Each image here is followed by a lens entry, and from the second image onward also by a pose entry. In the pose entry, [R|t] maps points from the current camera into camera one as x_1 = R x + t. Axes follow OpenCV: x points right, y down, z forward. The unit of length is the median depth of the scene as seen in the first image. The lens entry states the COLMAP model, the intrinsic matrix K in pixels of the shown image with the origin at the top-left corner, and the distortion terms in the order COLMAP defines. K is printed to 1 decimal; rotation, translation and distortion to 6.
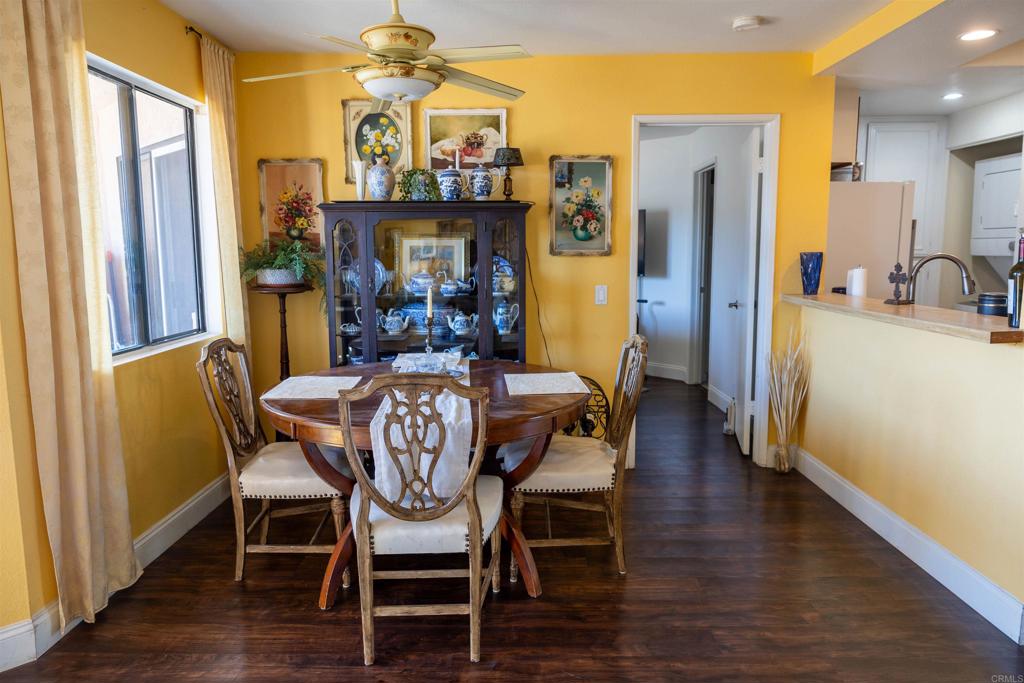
lens RADIAL K [[689.1, 0, 509.6], [0, 689.1, 332.1], [0, 0, 1]] dist [0.000081, 0.001700]
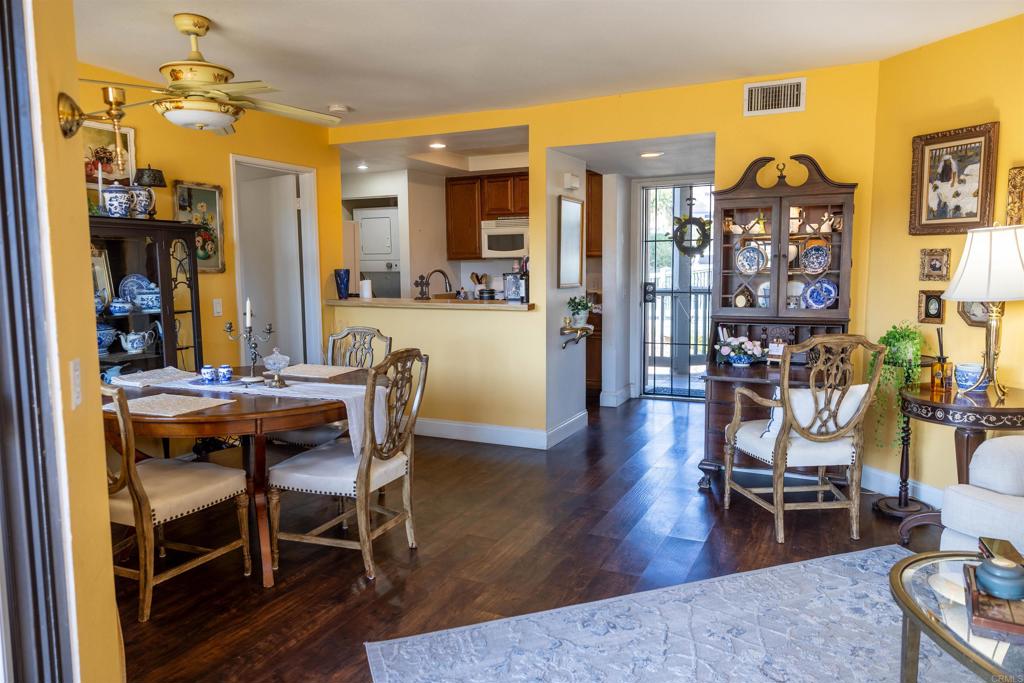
lens RADIAL K [[689.1, 0, 509.6], [0, 689.1, 332.1], [0, 0, 1]] dist [0.000081, 0.001700]
pose [[0.430559, -0.084785, 0.898571, -0.697513], [0.115232, 0.992594, 0.038443, -0.002435], [-0.895176, 0.086992, 0.437140, 0.086078]]
